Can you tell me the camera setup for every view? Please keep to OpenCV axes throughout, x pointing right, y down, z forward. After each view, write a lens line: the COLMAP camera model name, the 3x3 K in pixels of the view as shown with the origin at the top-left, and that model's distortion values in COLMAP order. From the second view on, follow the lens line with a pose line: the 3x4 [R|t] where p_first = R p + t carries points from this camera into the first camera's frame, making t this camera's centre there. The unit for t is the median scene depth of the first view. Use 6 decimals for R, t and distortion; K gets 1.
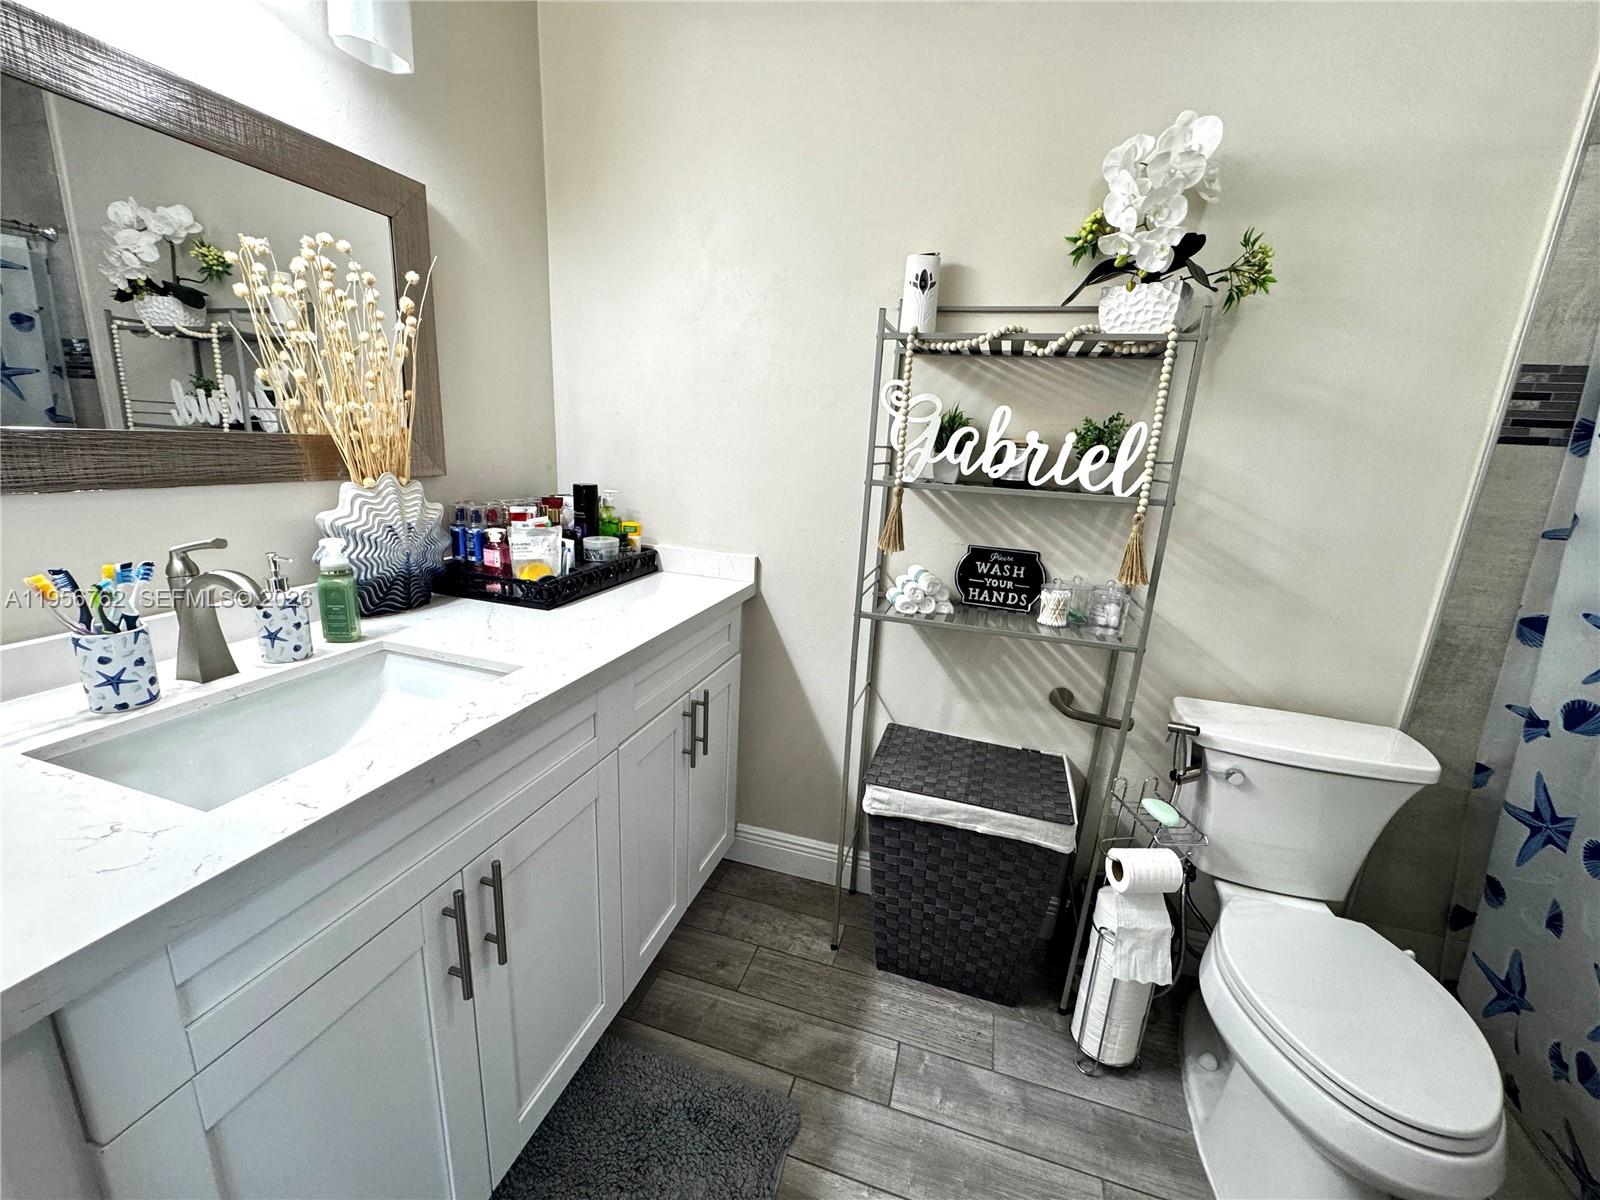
lens RADIAL K [[644.0, 0, 797.9], [0, 644.0, 598.3], [0, 0, 1]] dist [-0.001722, 0.000527]
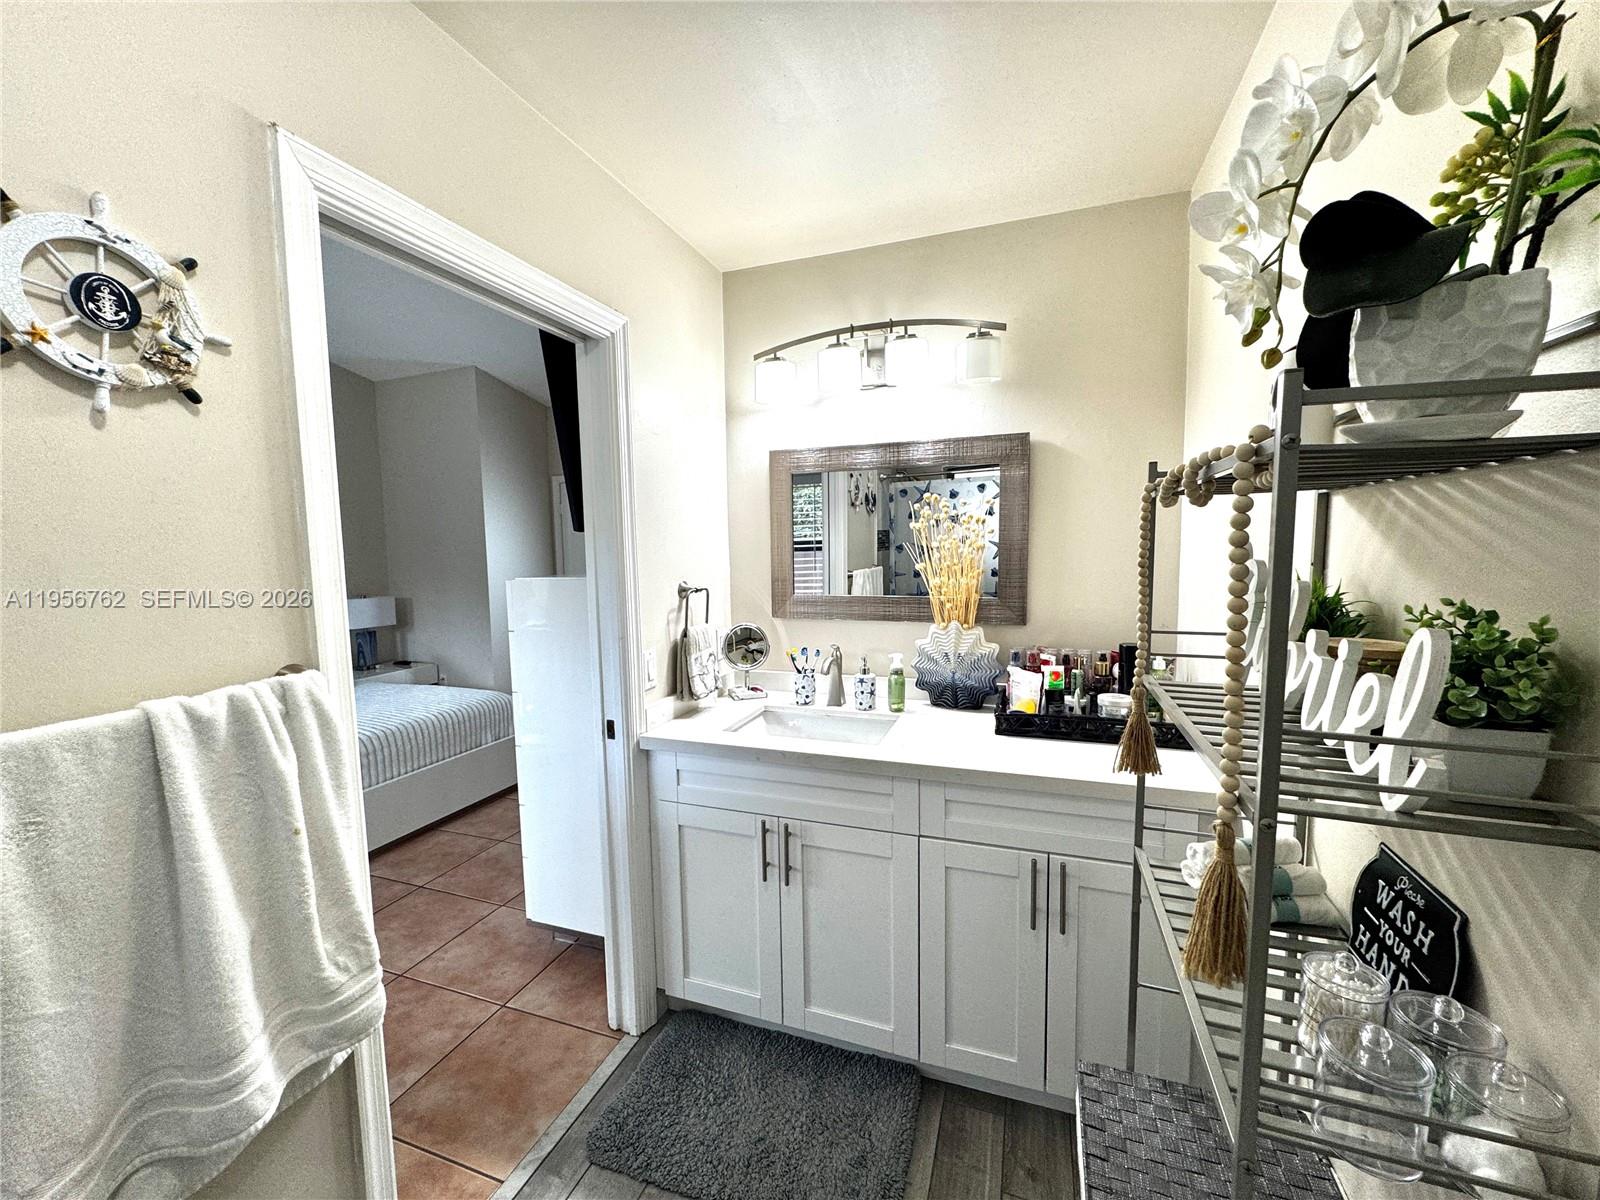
lens RADIAL K [[644.0, 0, 801.2], [0, 644.0, 605.0], [0, 0, 1]] dist [-0.001722, 0.000527]
pose [[-0.039222, 0.045453, -0.998196, 0.926109], [-0.231102, 0.971467, 0.053317, -0.219940], [0.972139, 0.232777, -0.027599, 0.637759]]
